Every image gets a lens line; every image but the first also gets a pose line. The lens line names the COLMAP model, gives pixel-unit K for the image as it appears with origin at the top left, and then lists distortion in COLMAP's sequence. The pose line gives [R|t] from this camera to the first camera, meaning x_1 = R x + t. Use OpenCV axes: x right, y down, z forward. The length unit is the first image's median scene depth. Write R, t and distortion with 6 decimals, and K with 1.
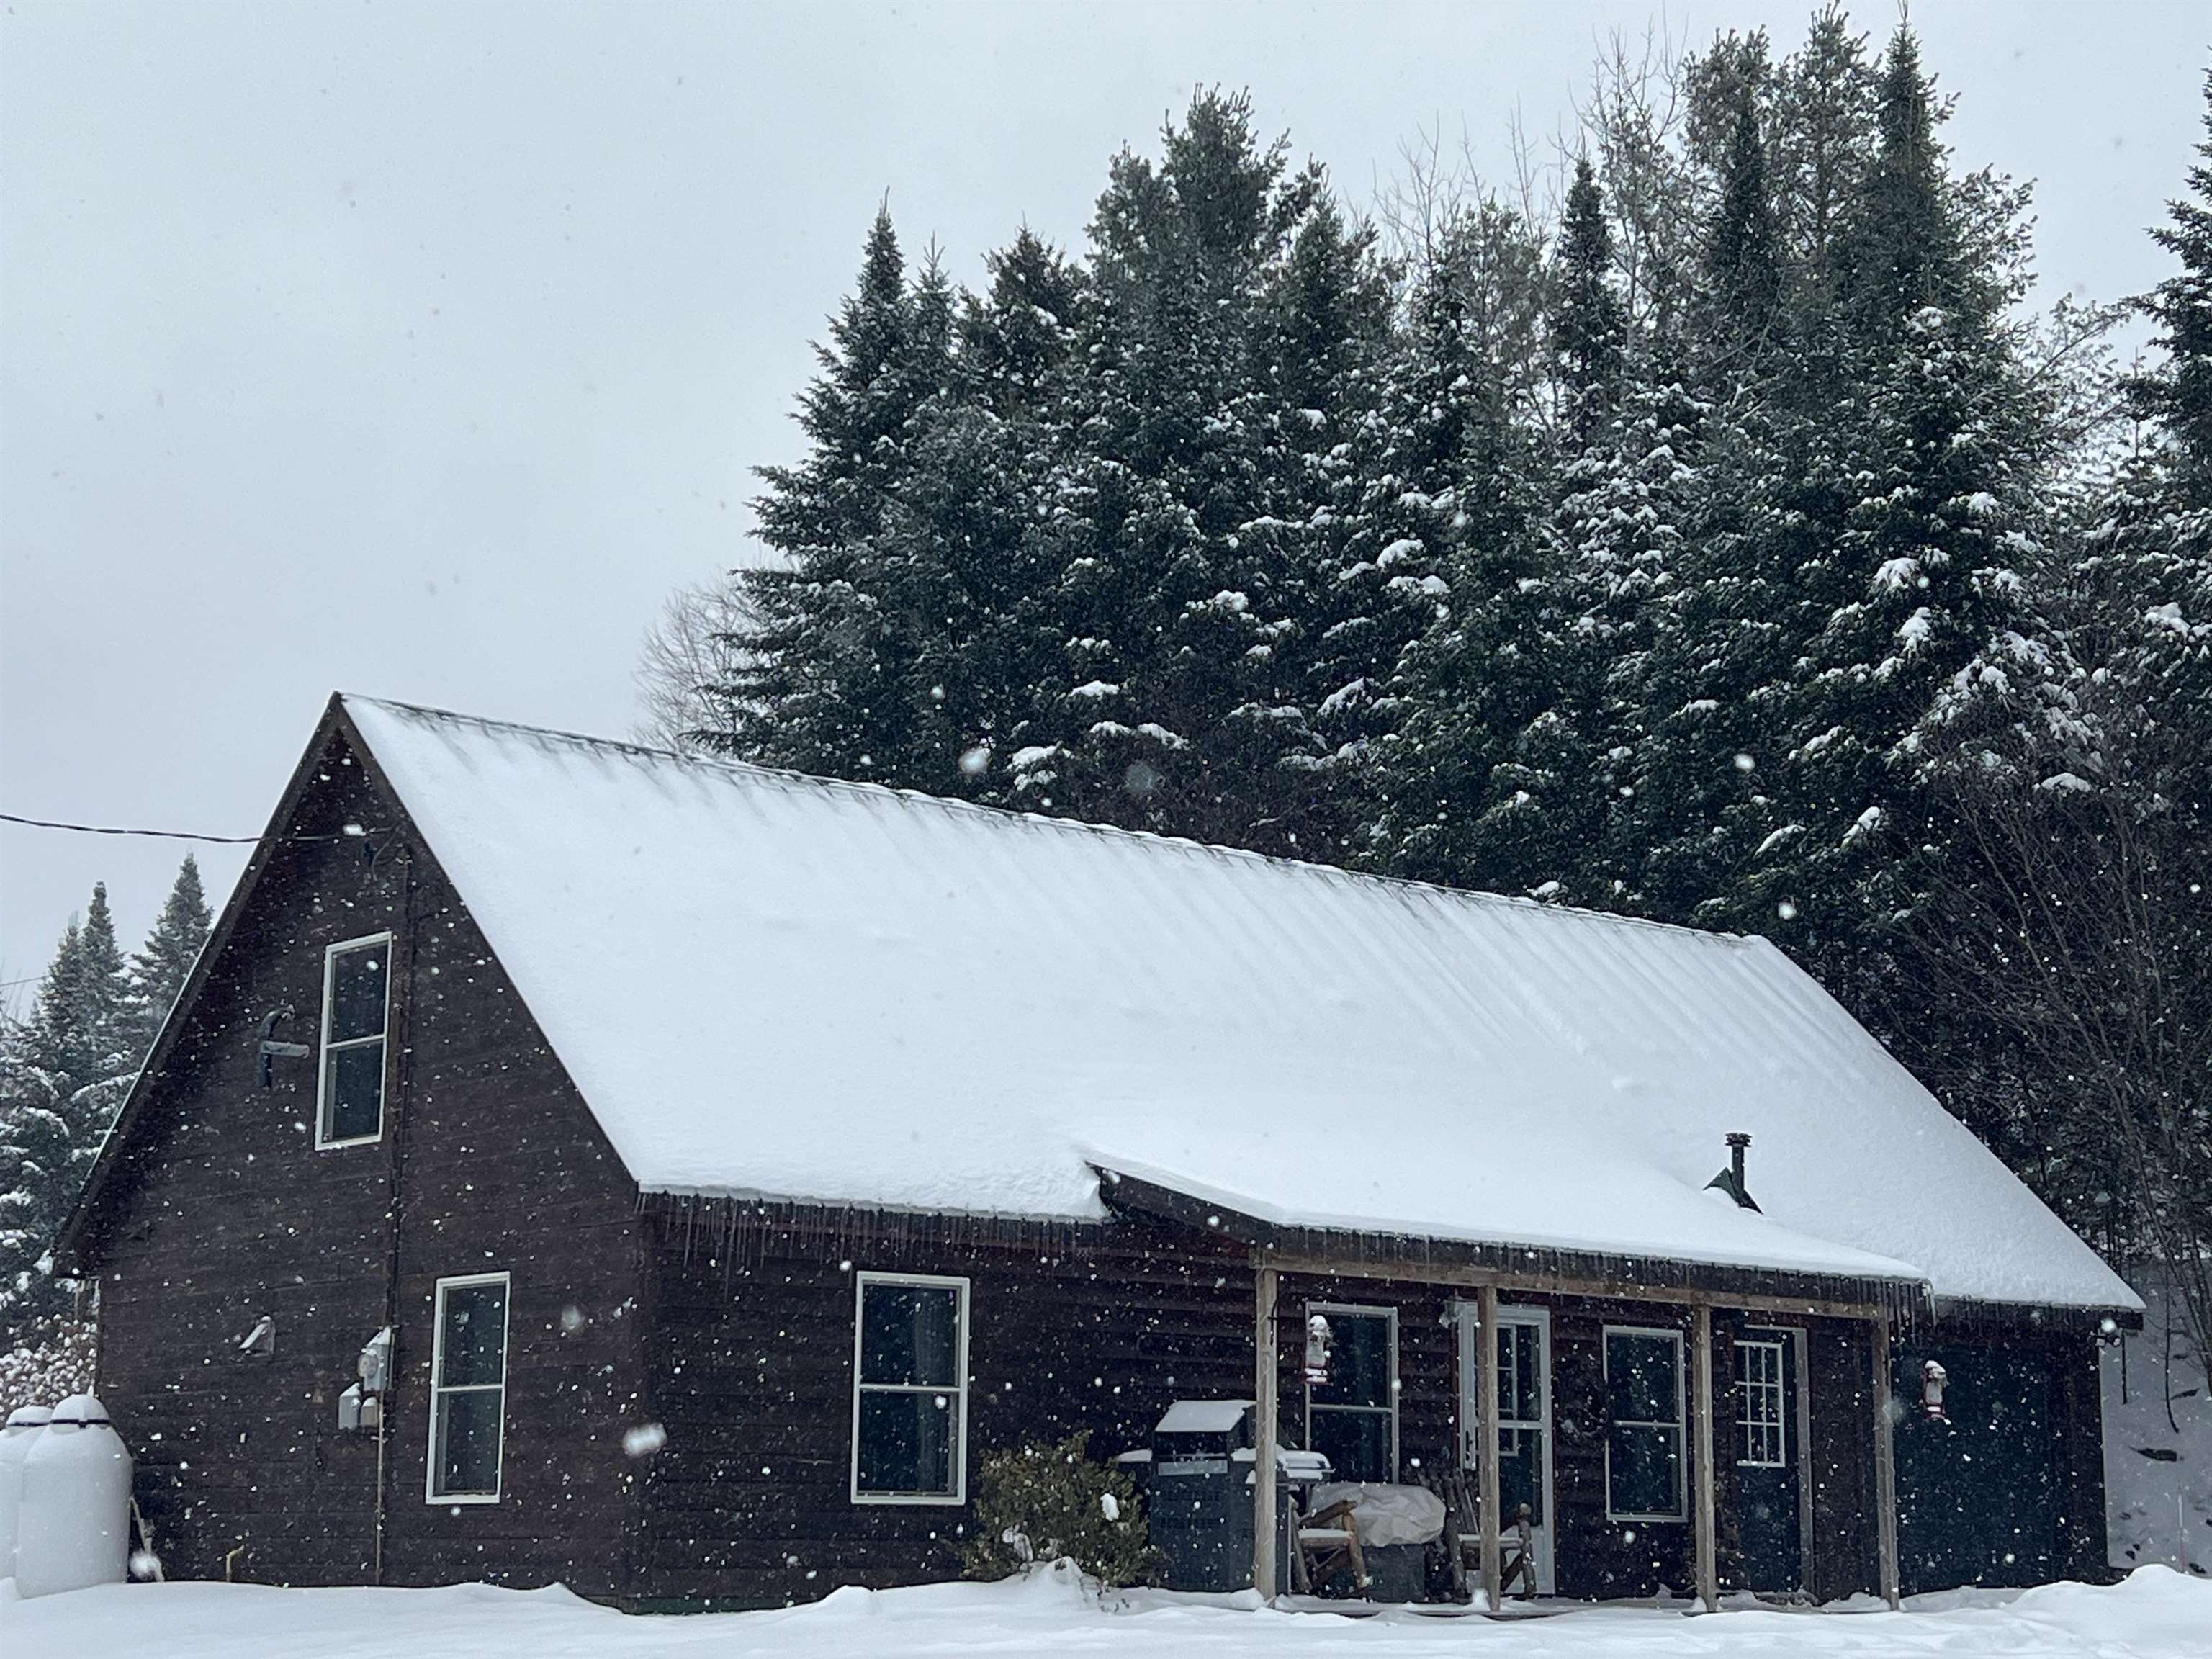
lens RADIAL K [[3676.2, 0, 1106.5], [0, 3676.2, 832.2], [0, 0, 1]] dist [0.206820, 0.000000]
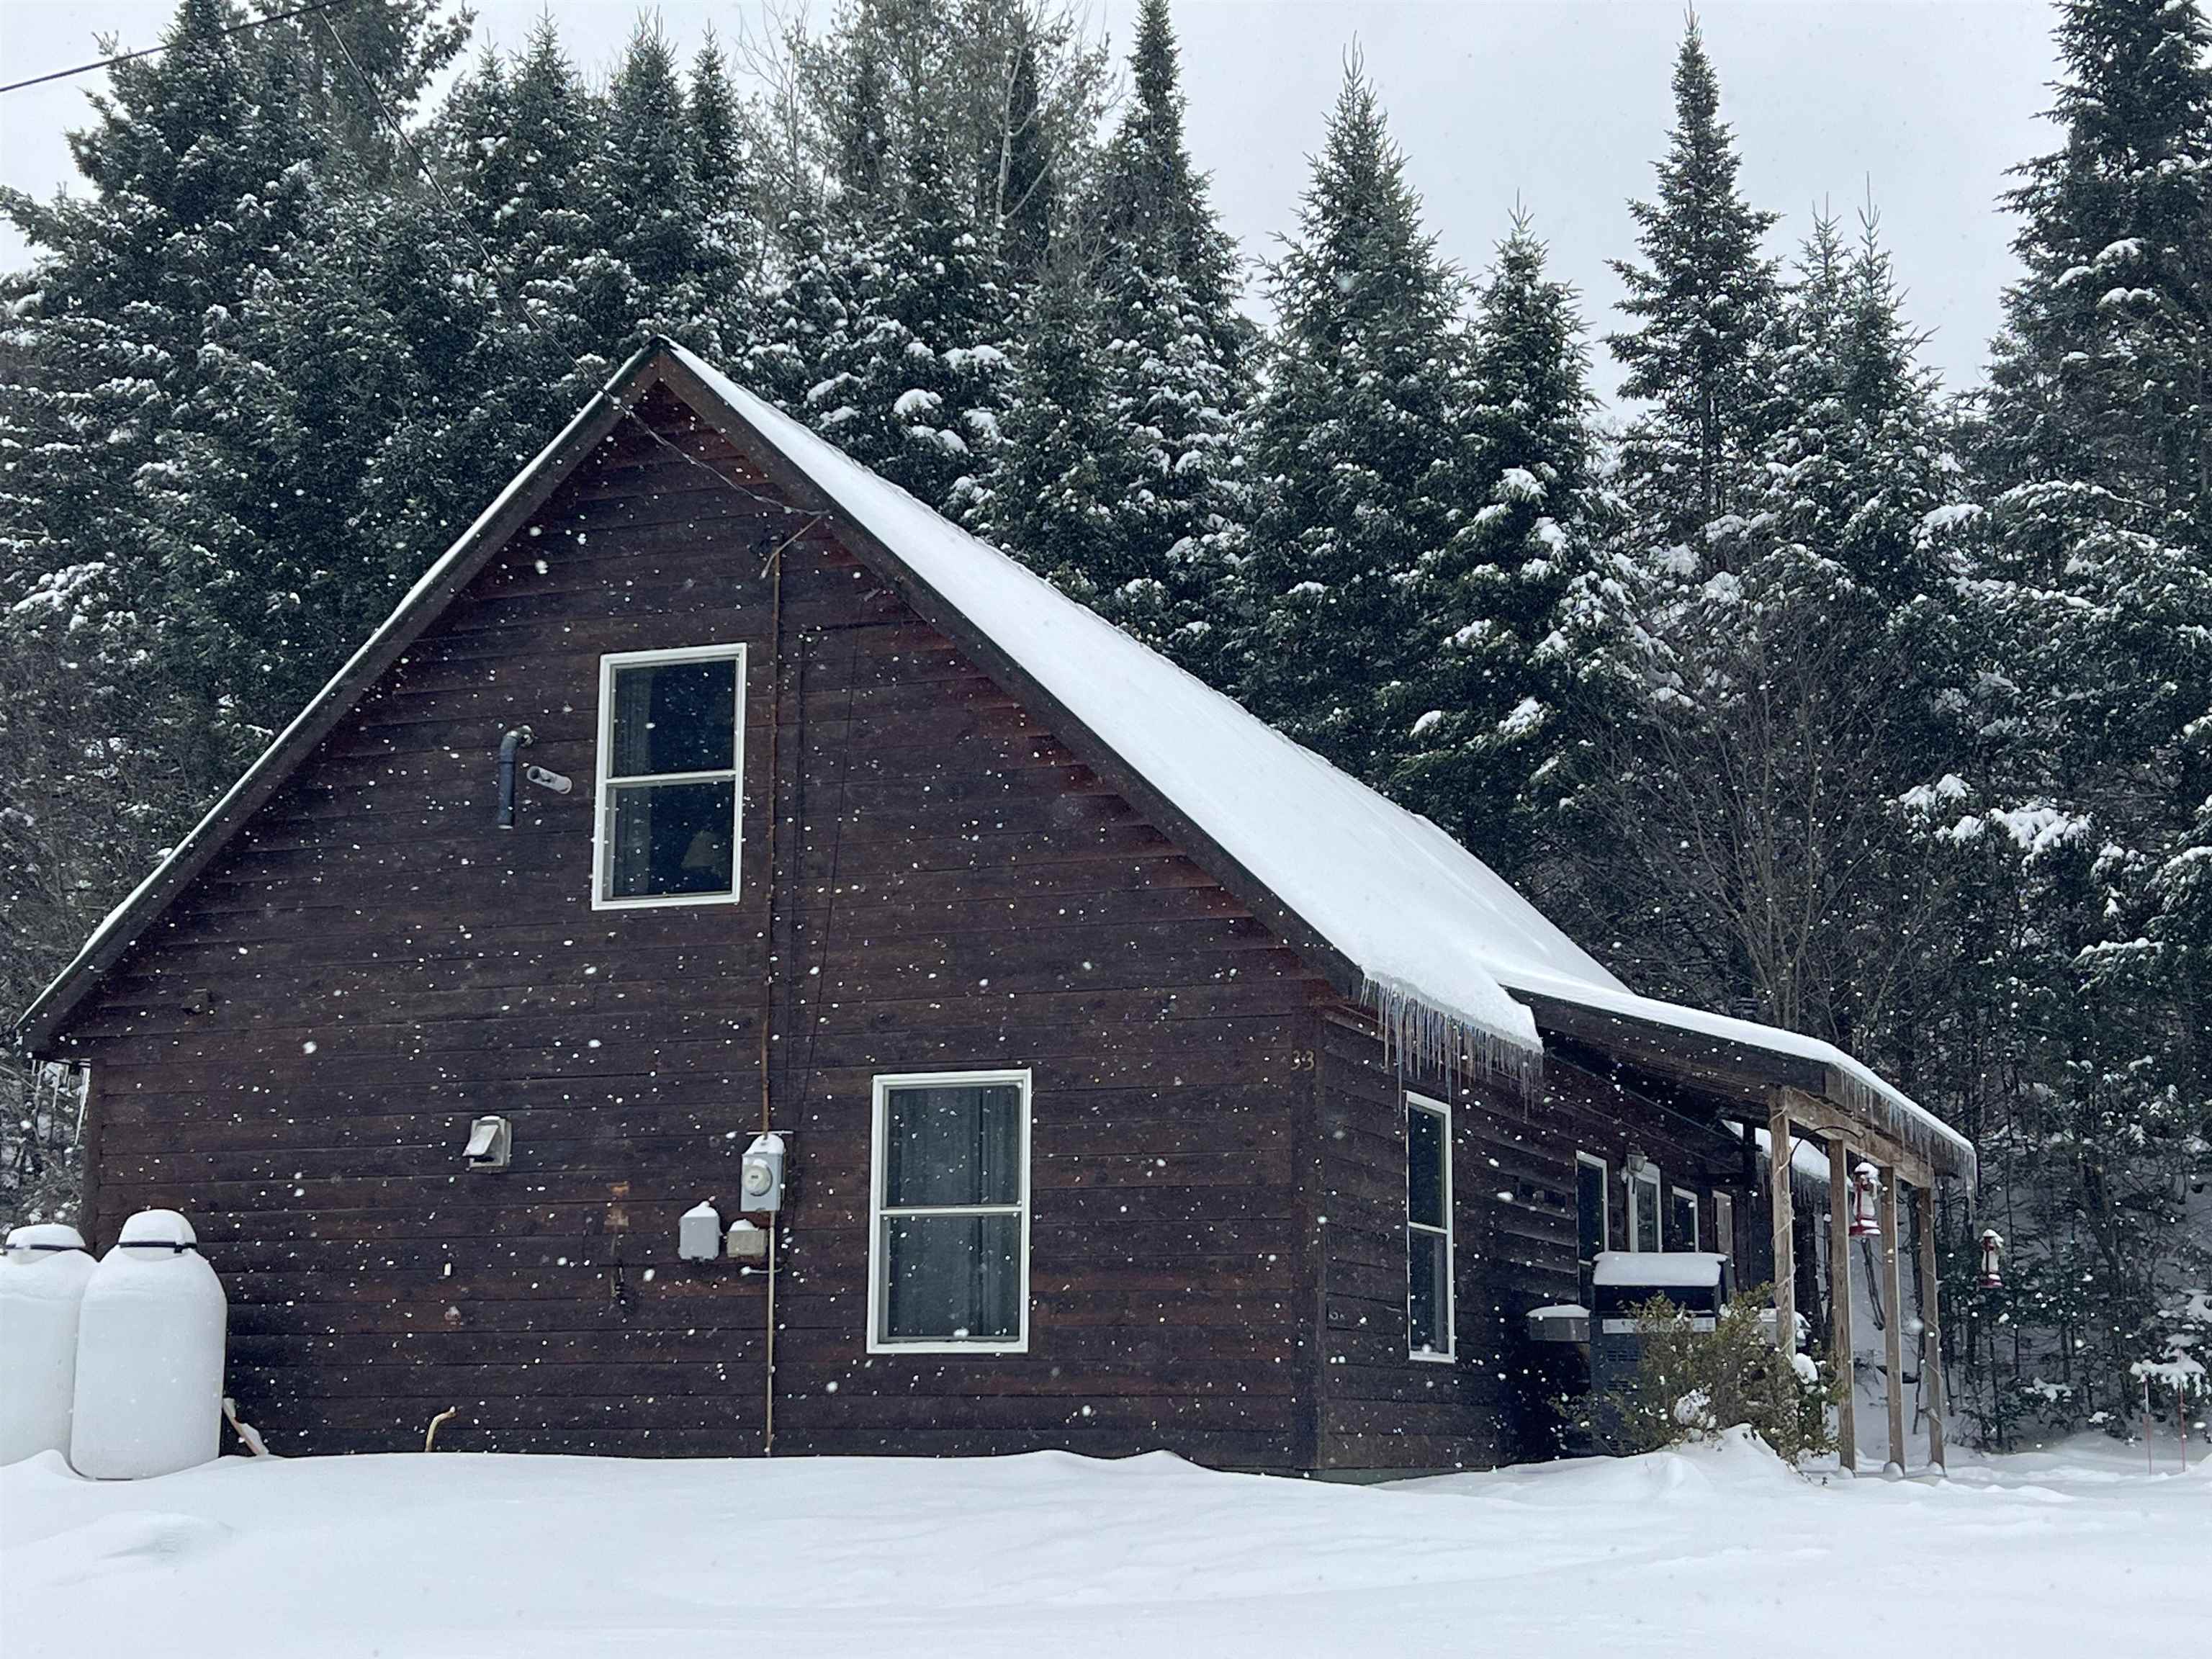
lens RADIAL K [[3293.0, 0, 1105.9], [0, 3293.0, 823.3], [0, 0, 1]] dist [0.167130, 0.000000]
pose [[0.878507, 0.081710, 0.470691, -0.445484], [-0.086094, 0.996212, -0.012250, 0.066009], [-0.469908, -0.029762, 0.882213, 0.326419]]
